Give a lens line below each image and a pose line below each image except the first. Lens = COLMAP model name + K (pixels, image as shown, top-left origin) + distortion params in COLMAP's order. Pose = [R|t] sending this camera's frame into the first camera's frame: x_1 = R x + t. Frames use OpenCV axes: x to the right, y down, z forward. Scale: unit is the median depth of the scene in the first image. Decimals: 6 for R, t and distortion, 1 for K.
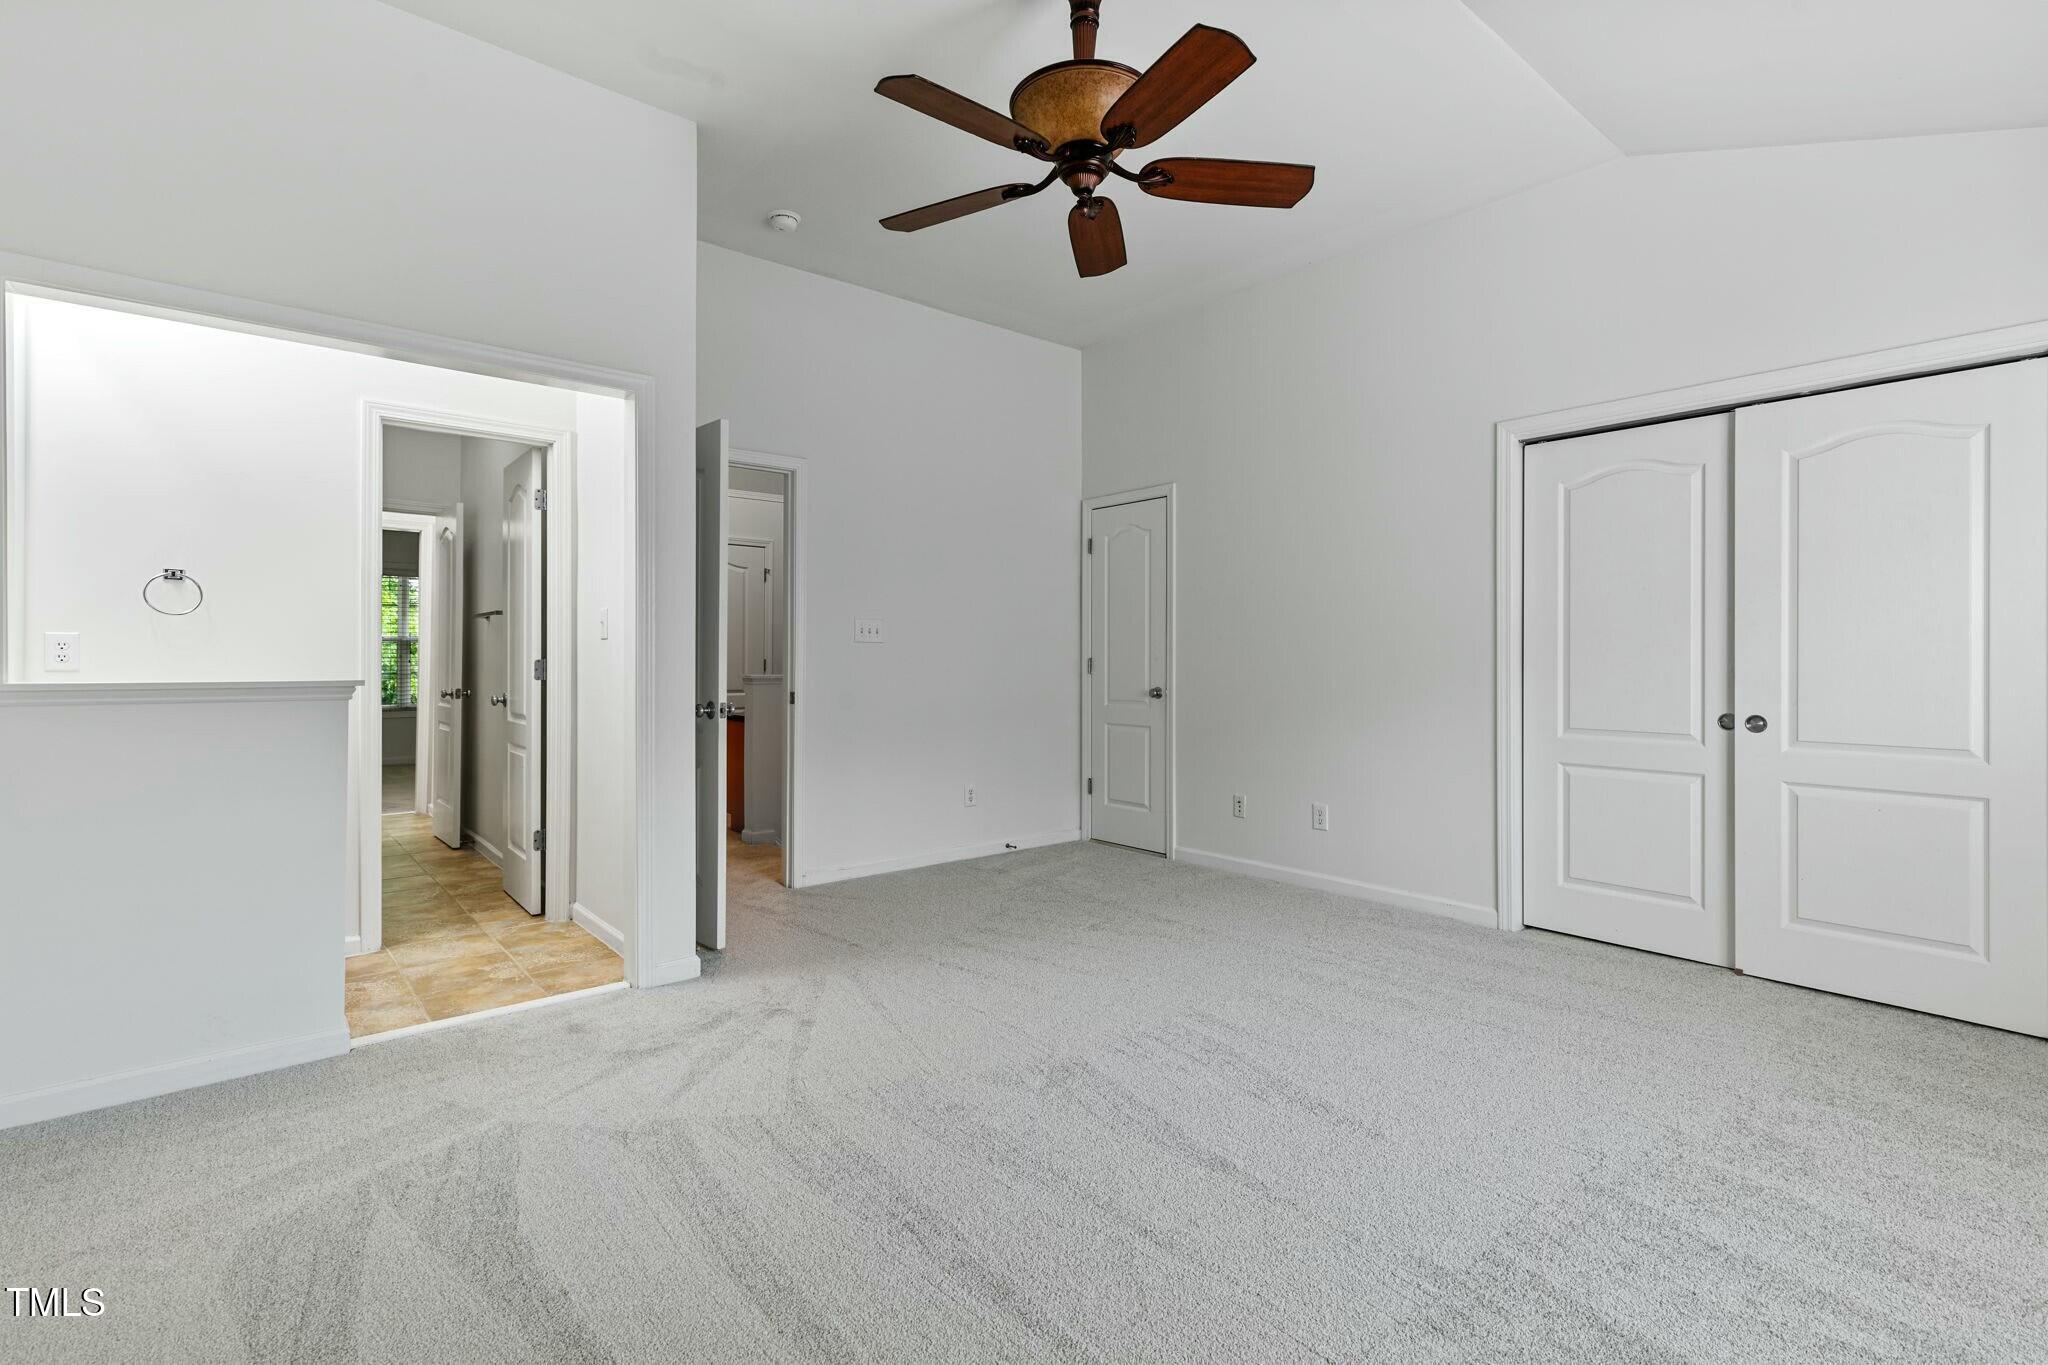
lens RADIAL K [[932.0, 0, 1015.6], [0, 932.0, 665.1], [0, 0, 1]] dist [0.000974, 0.002167]
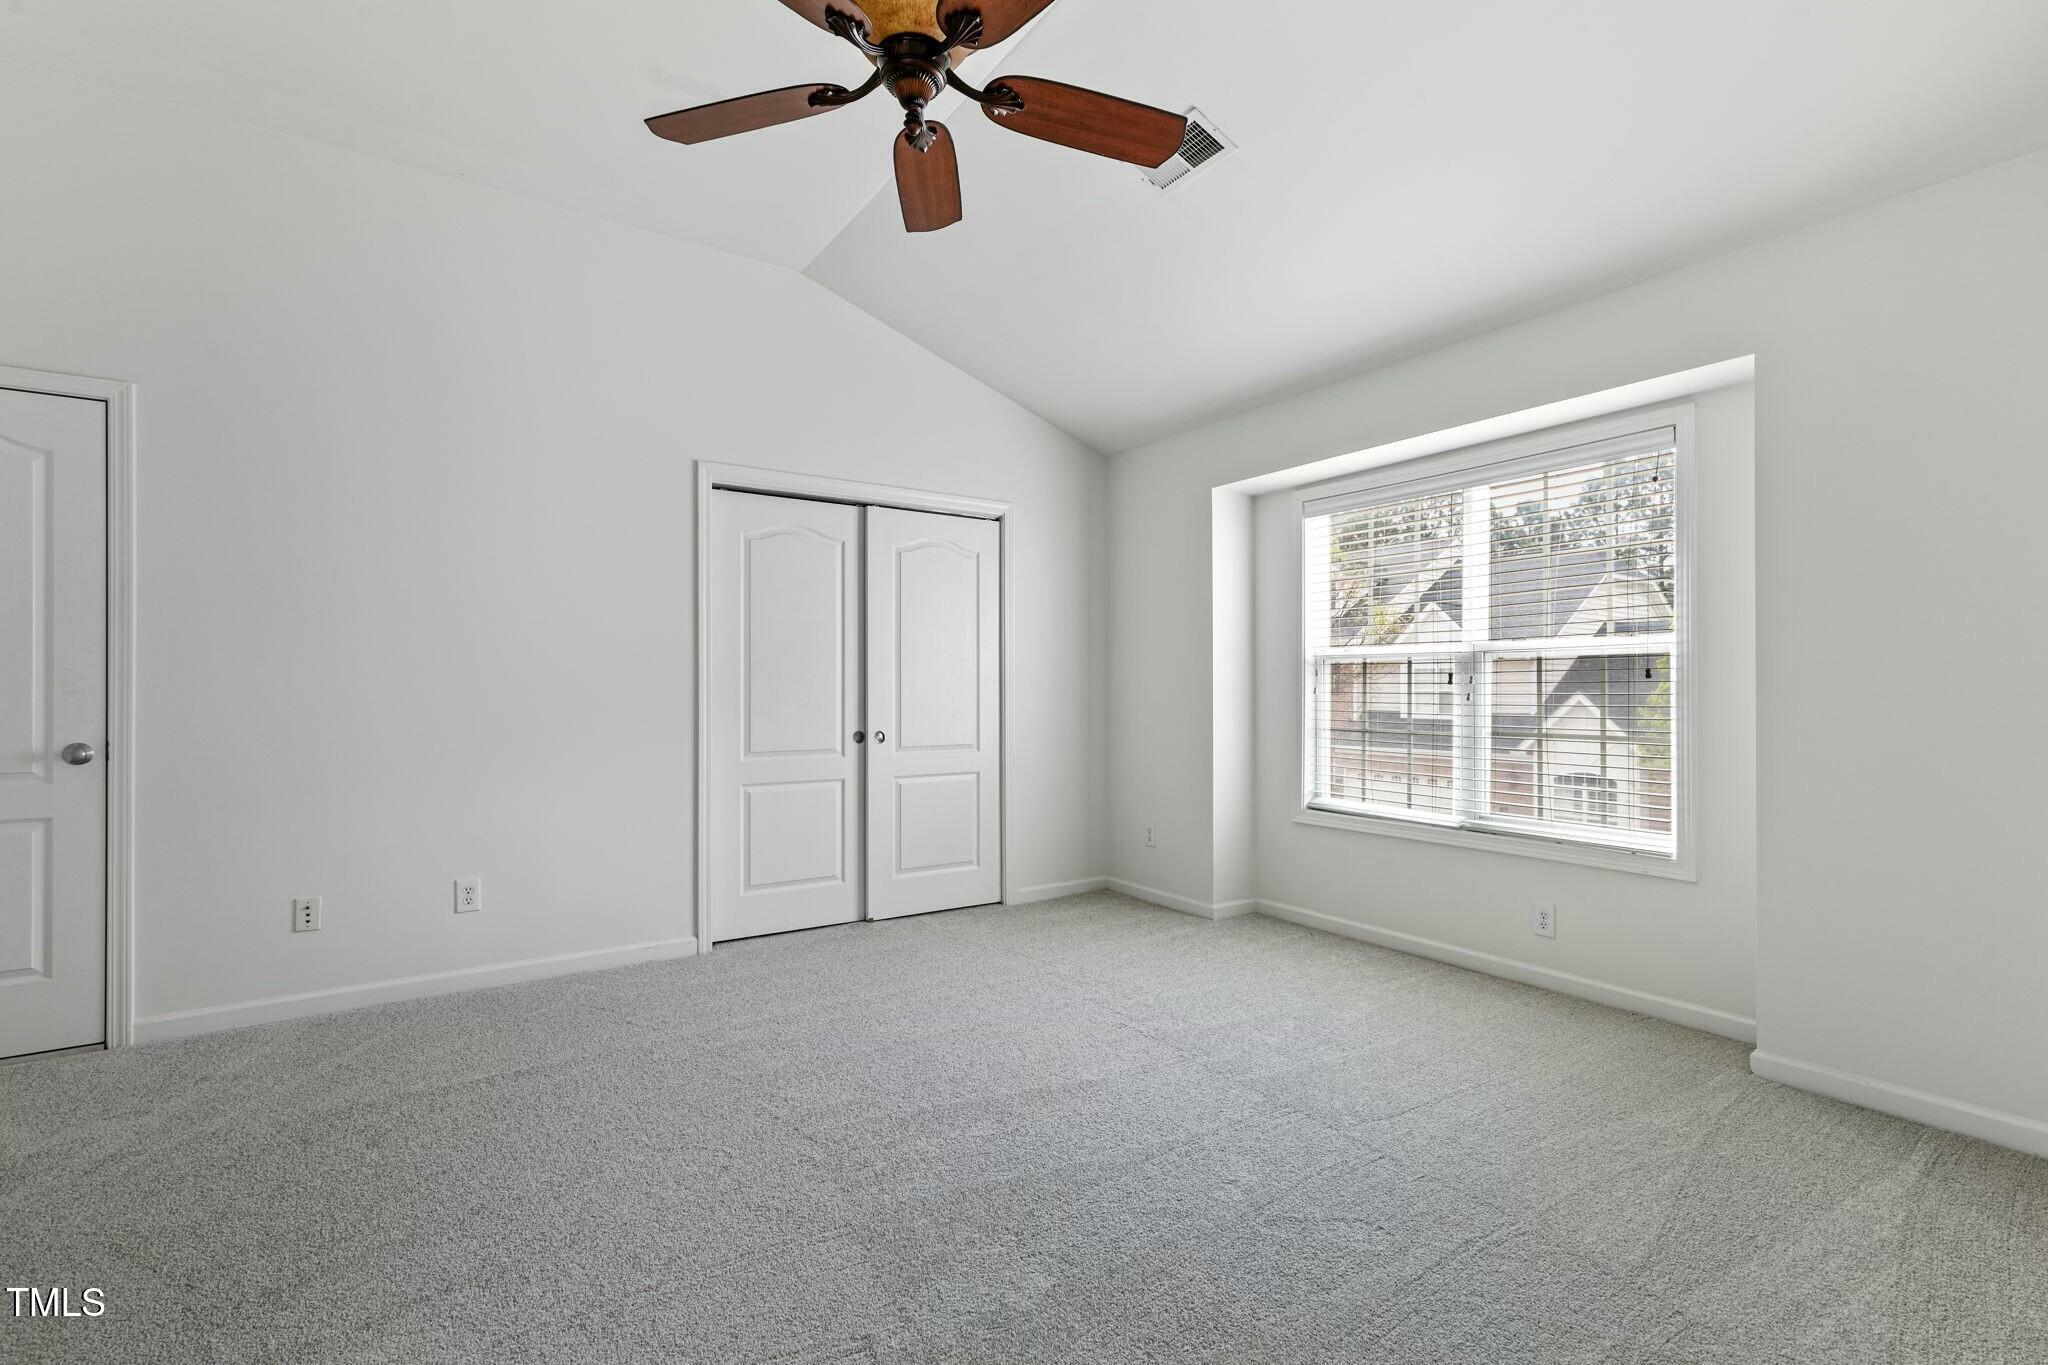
lens RADIAL K [[932.0, 0, 1019.0], [0, 932.0, 686.8], [0, 0, 1]] dist [0.000974, 0.002167]
pose [[0.097123, -0.000461, 0.995272, -0.544171], [0.005954, 0.999982, -0.000118, -0.010022], [-0.995255, 0.005937, 0.097124, 0.636740]]
